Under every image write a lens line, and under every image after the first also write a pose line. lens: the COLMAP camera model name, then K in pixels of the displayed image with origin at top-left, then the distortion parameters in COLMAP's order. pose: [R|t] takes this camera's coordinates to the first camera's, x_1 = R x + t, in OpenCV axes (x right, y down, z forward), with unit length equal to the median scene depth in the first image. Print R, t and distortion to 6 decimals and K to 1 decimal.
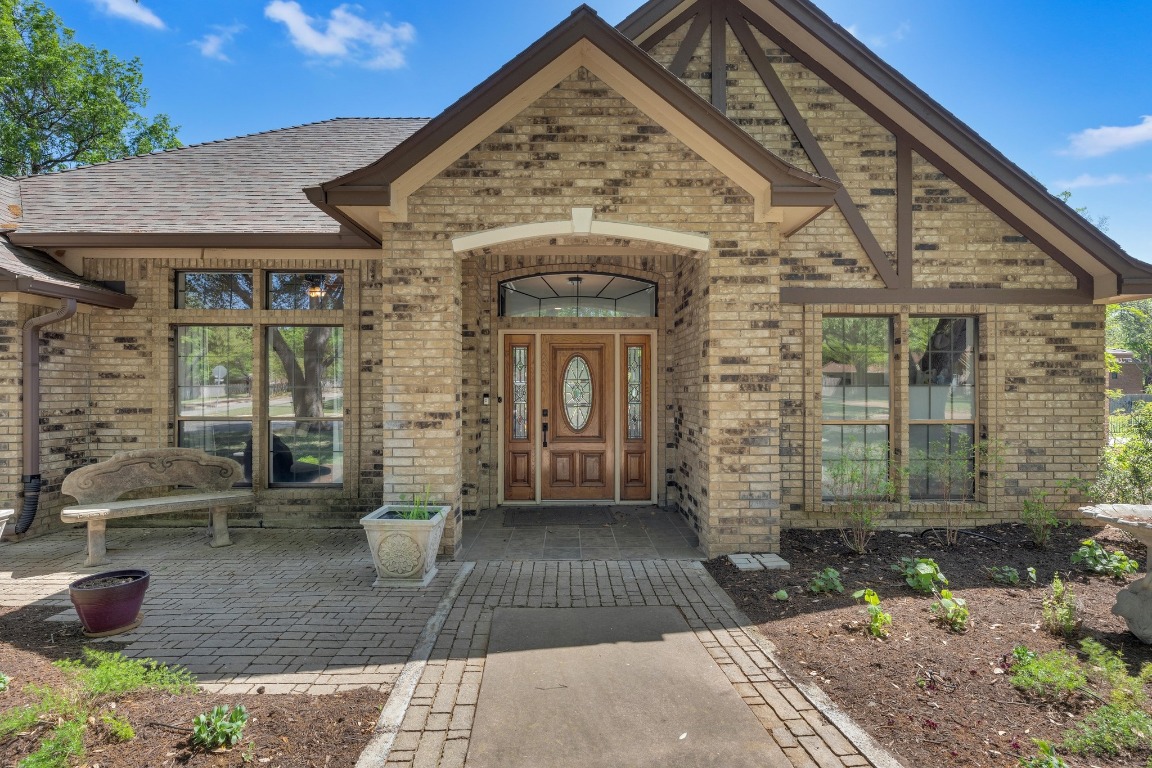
lens RADIAL K [[583.3, 0, 600.9], [0, 583.3, 384.1], [0, 0, 1]] dist [-0.004673, -0.000140]
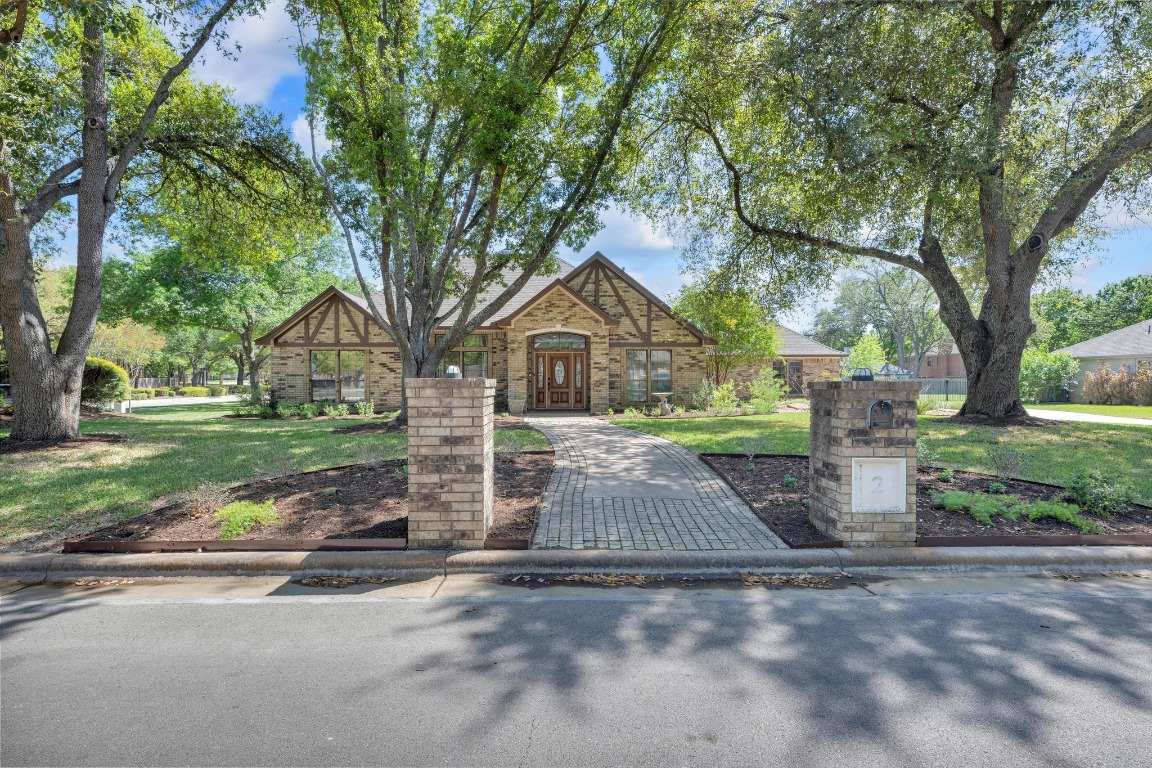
lens RADIAL K [[518.1, 0, 604.7], [0, 518.1, 371.3], [0, 0, 1]] dist [-0.001095, 0.000420]
pose [[0.999939, -0.000858, 0.011017, 0.211638], [0.000867, 0.999999, -0.000786, 0.014963], [-0.011017, 0.000796, 0.999939, -2.181544]]
